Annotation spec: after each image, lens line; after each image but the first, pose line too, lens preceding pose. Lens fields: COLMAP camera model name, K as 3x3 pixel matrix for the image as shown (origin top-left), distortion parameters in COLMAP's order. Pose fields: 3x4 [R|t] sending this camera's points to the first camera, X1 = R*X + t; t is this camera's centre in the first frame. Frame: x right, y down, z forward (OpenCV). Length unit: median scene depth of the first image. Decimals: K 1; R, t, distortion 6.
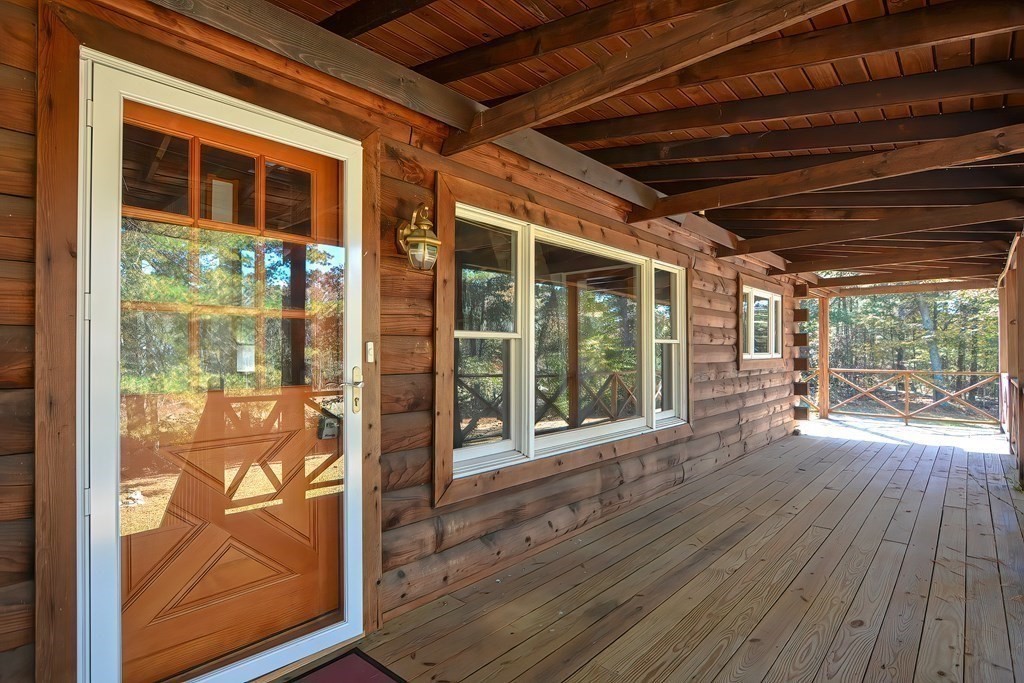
lens RADIAL K [[521.4, 0, 512.8], [0, 521.4, 346.6], [0, 0, 1]] dist [-0.022684, -0.000313]
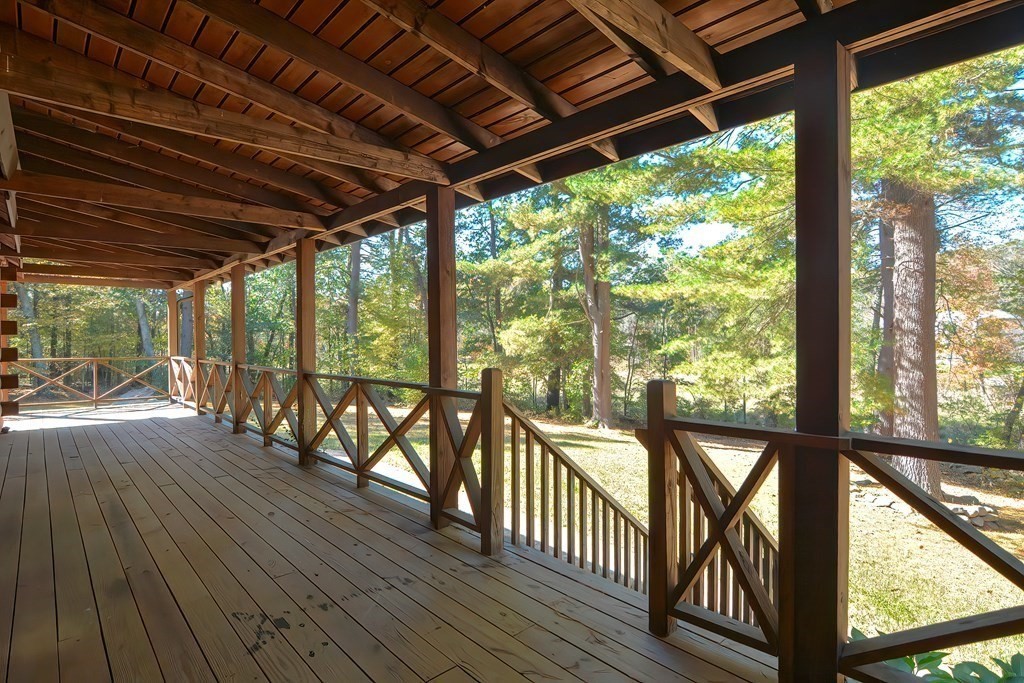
lens RADIAL K [[509.8, 0, 512.2], [0, 509.8, 340.9], [0, 0, 1]] dist [-0.000083, 0.000076]
pose [[0.093201, -0.005248, 0.995634, -0.546079], [-0.007805, 0.999952, 0.006001, -0.003572], [-0.995617, -0.008330, 0.093155, 0.081940]]
